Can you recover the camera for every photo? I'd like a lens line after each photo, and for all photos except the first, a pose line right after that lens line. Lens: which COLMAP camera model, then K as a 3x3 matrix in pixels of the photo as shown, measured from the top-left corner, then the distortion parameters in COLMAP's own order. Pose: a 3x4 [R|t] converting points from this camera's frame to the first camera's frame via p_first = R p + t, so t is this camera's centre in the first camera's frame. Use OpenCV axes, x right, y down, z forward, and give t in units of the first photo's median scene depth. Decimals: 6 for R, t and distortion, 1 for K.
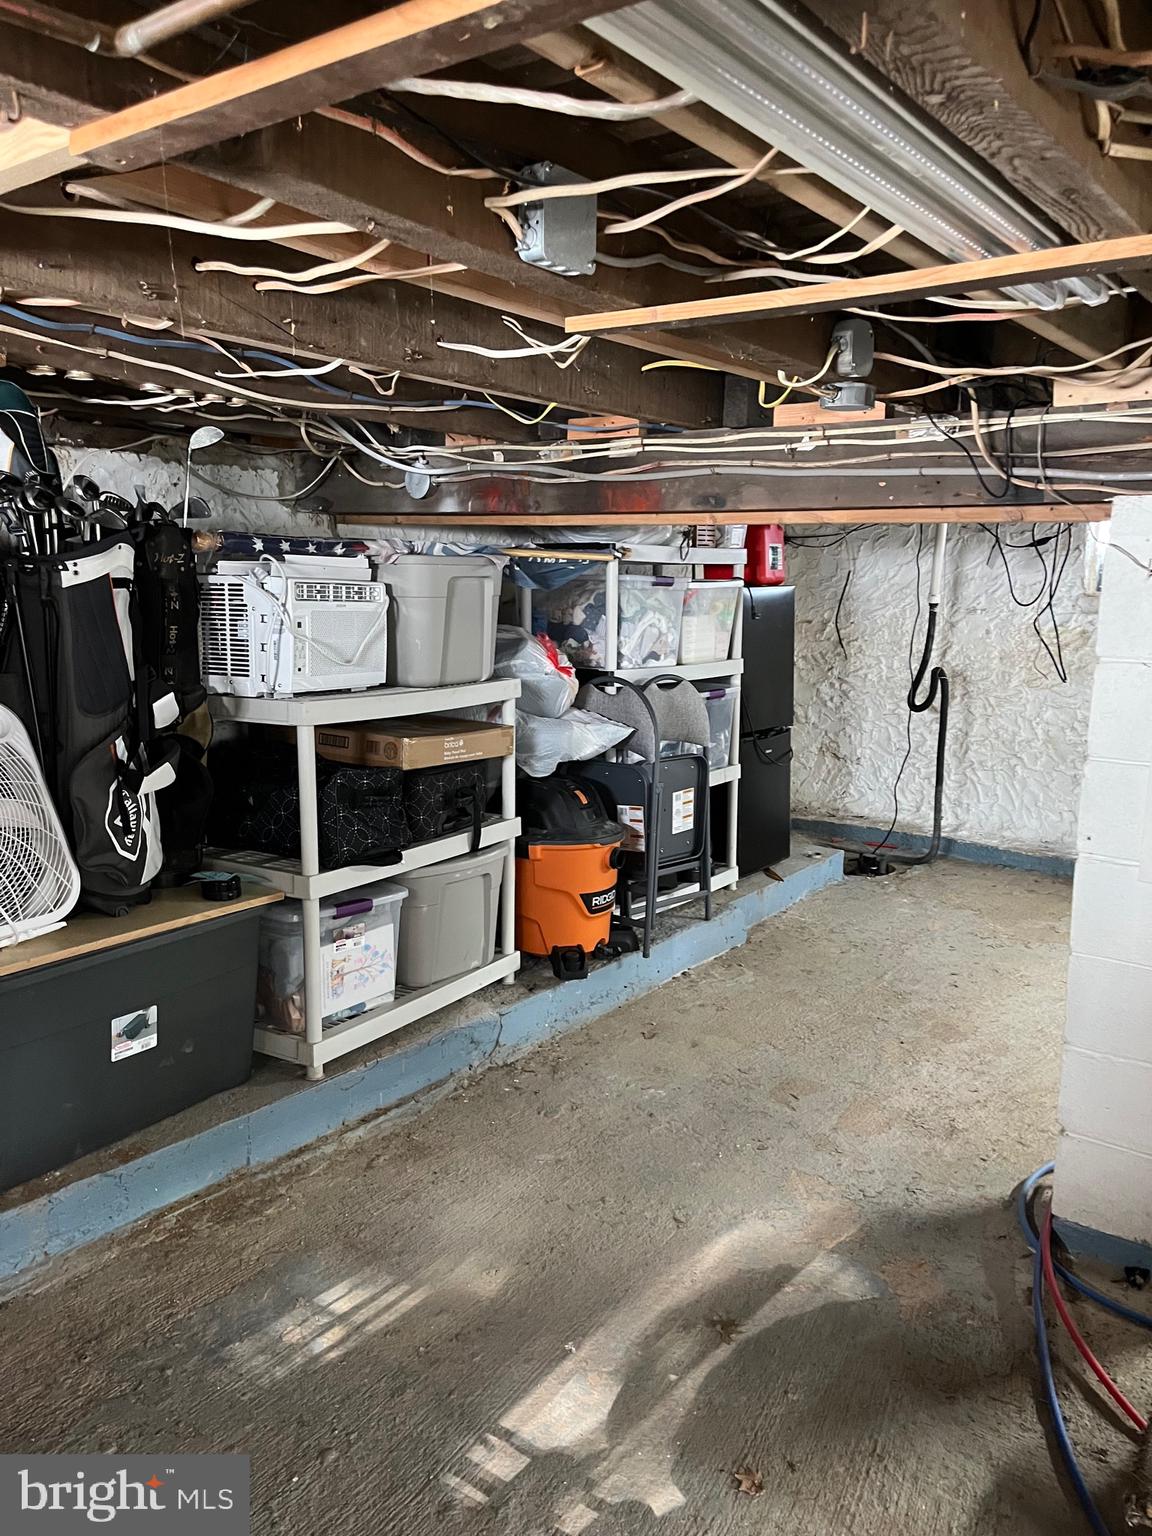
lens RADIAL K [[1164.2, 0, 579.1], [0, 1164.2, 766.2], [0, 0, 1]] dist [0.038508, -0.027227]
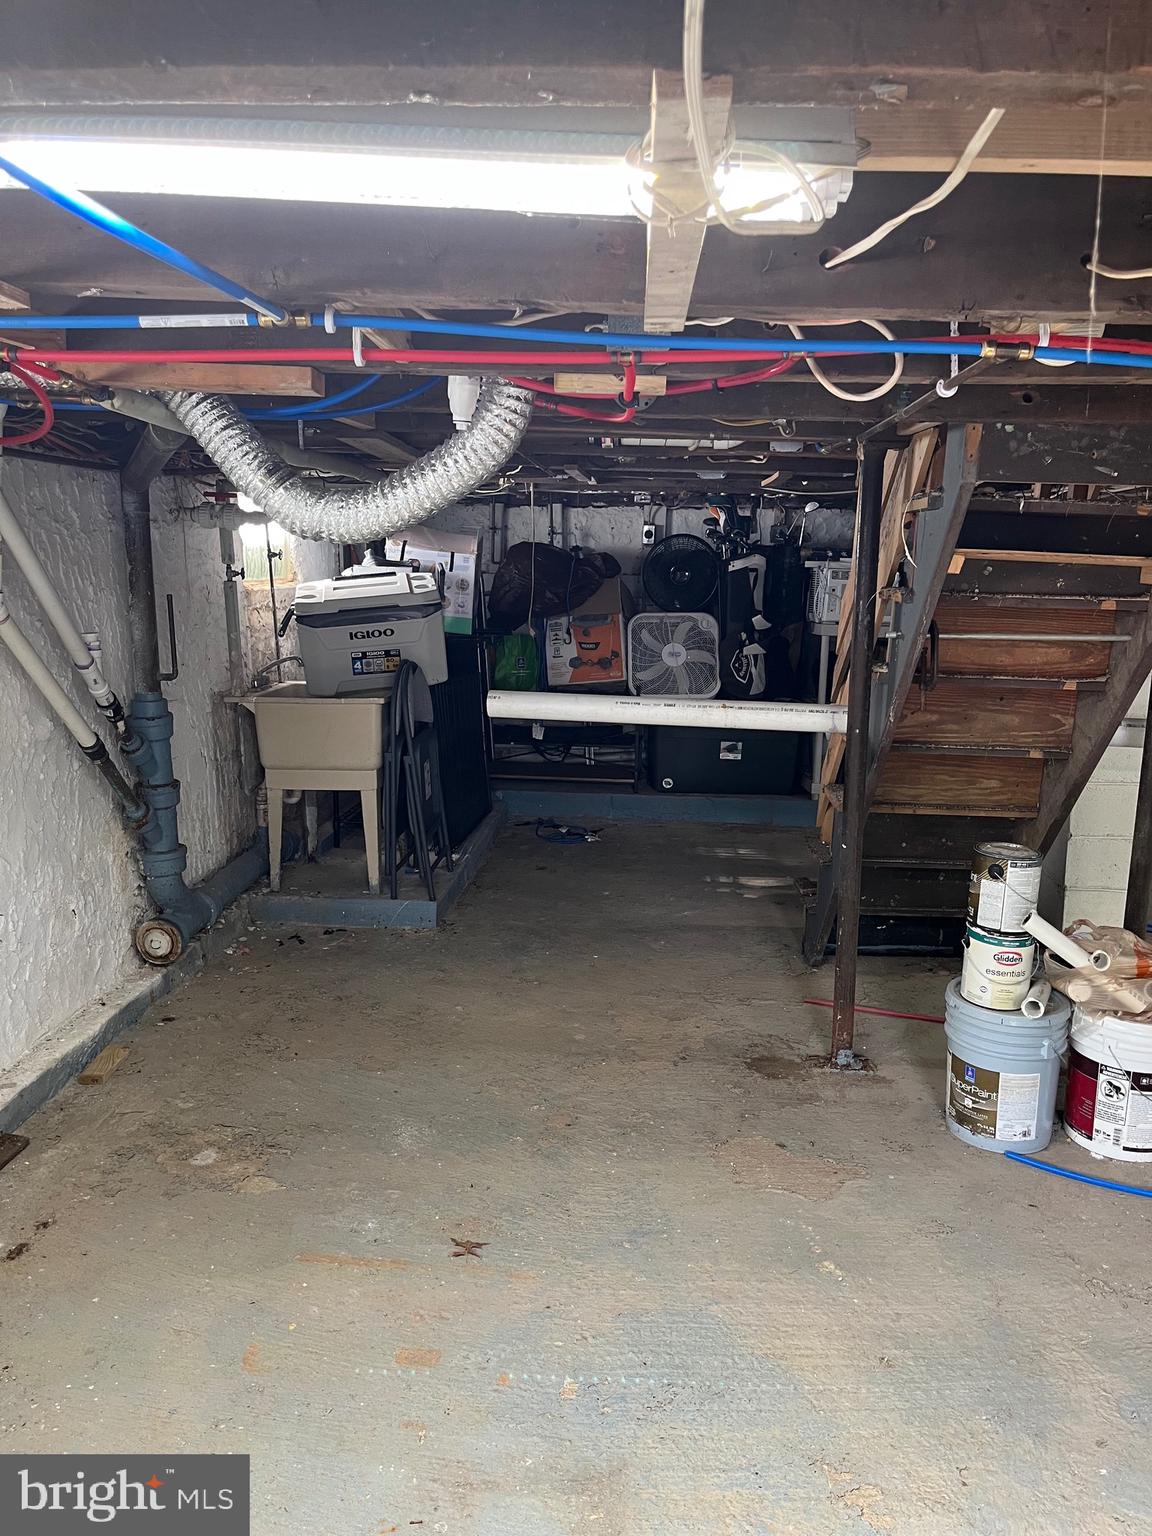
lens RADIAL K [[1164.2, 0, 577.0], [0, 1164.2, 767.1], [0, 0, 1]] dist [0.038508, -0.027227]
pose [[0.583306, 0.181179, -0.791788, 1.471894], [-0.146436, 0.982290, 0.116892, 0.019916], [0.798944, 0.047762, 0.599506, -0.790001]]
